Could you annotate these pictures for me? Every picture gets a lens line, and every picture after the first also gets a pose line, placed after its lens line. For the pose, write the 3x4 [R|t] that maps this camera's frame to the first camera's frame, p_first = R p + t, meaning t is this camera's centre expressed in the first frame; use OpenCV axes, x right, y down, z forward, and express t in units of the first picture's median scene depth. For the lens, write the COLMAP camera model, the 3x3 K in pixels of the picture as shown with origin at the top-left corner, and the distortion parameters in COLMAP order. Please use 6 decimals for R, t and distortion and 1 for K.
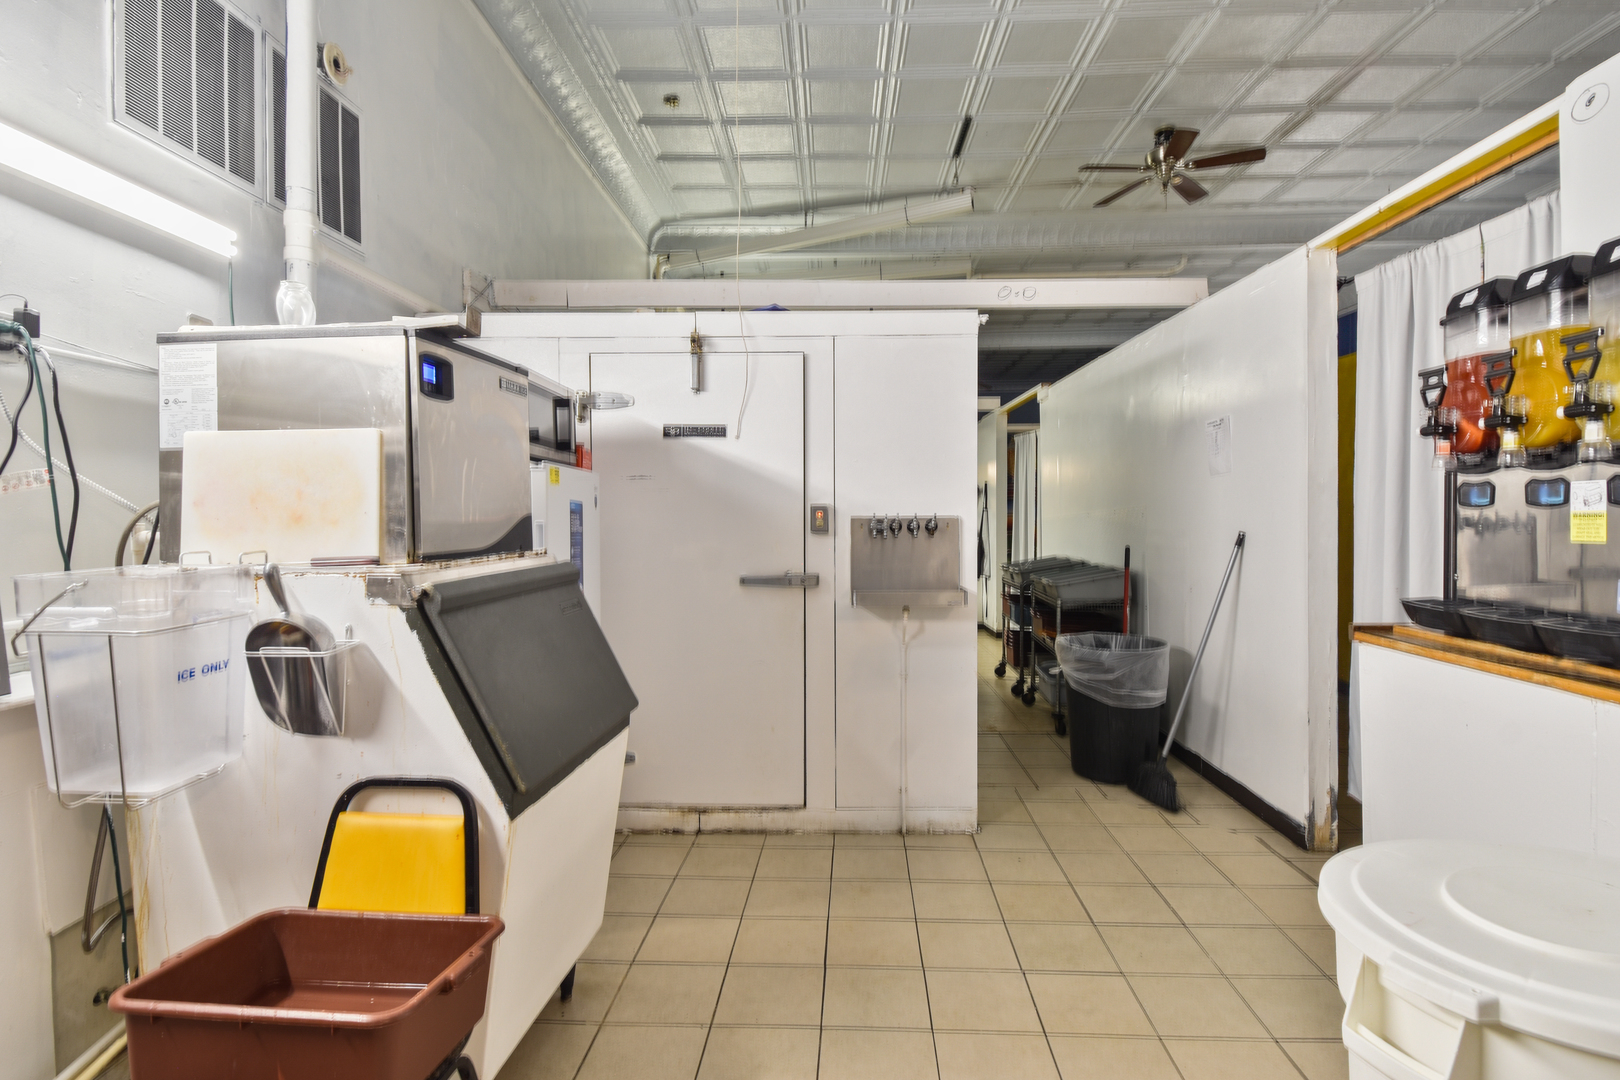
lens RADIAL K [[899.4, 0, 810.2], [0, 899.4, 532.8], [0, 0, 1]] dist [0.026603, -0.025800]
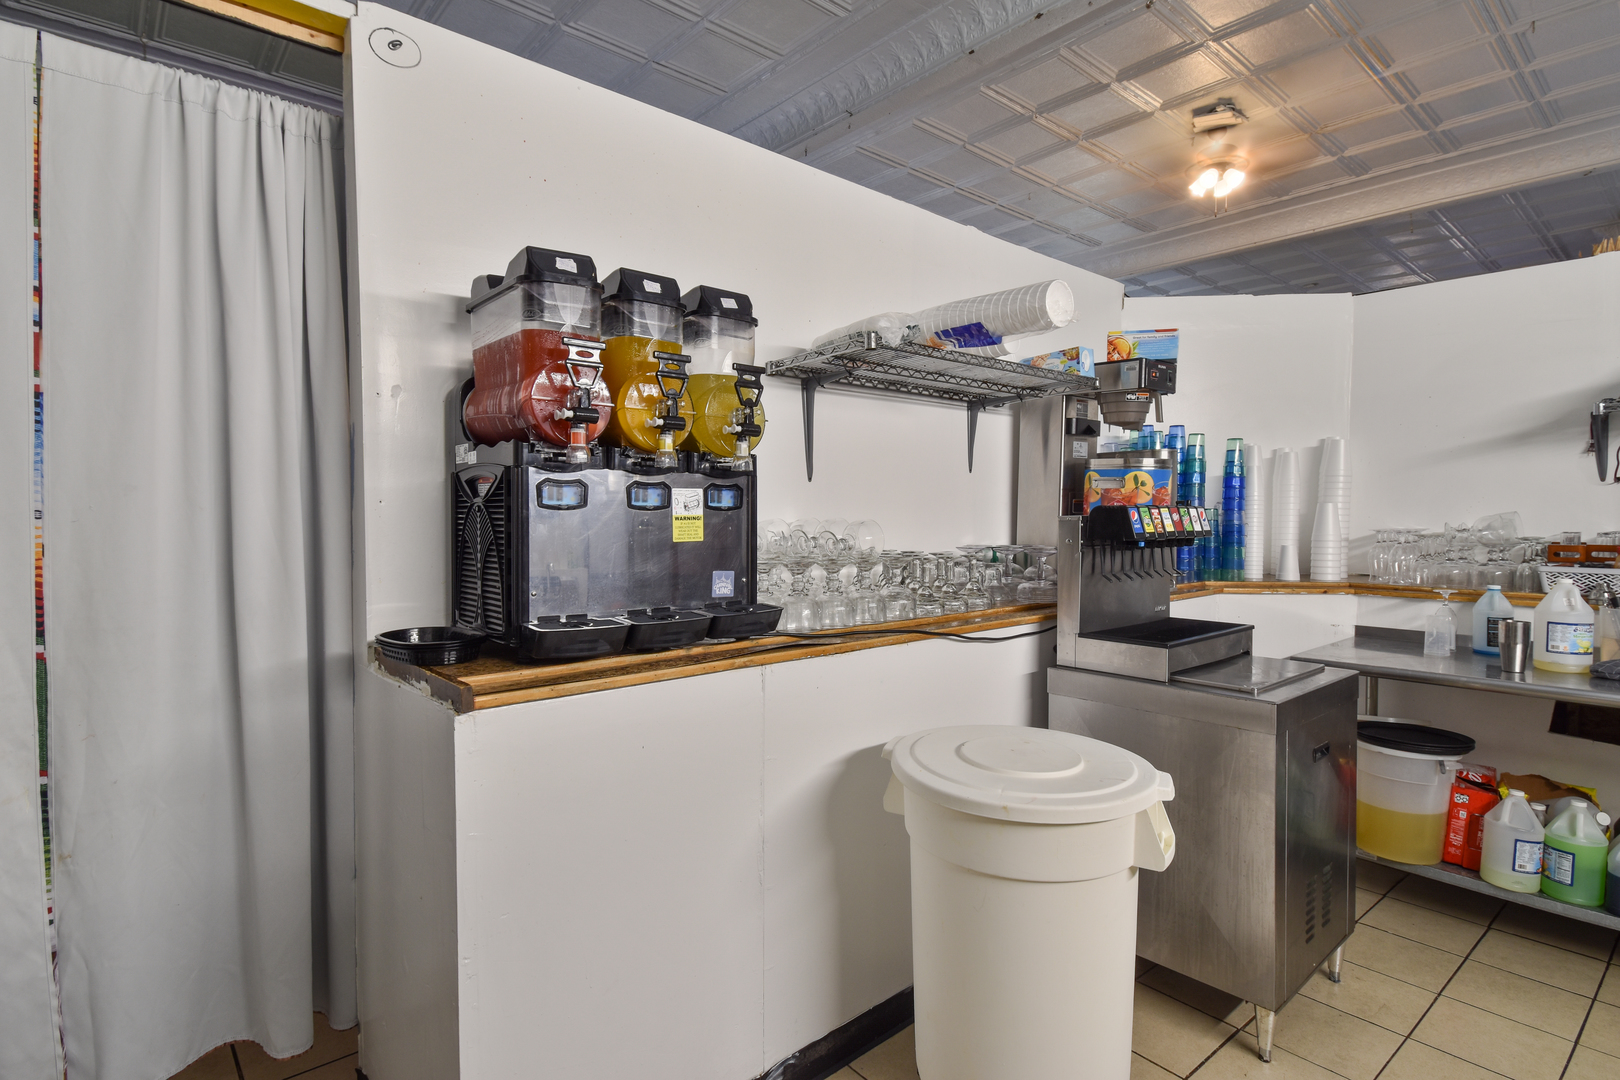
lens RADIAL K [[899.4, 0, 810.2], [0, 899.4, 532.8], [0, 0, 1]] dist [0.026603, -0.025800]
pose [[-0.684193, -0.006116, 0.729275, -0.066763], [0.015793, 0.999606, 0.023200, -0.024027], [-0.729130, 0.027391, -0.683827, 1.634288]]
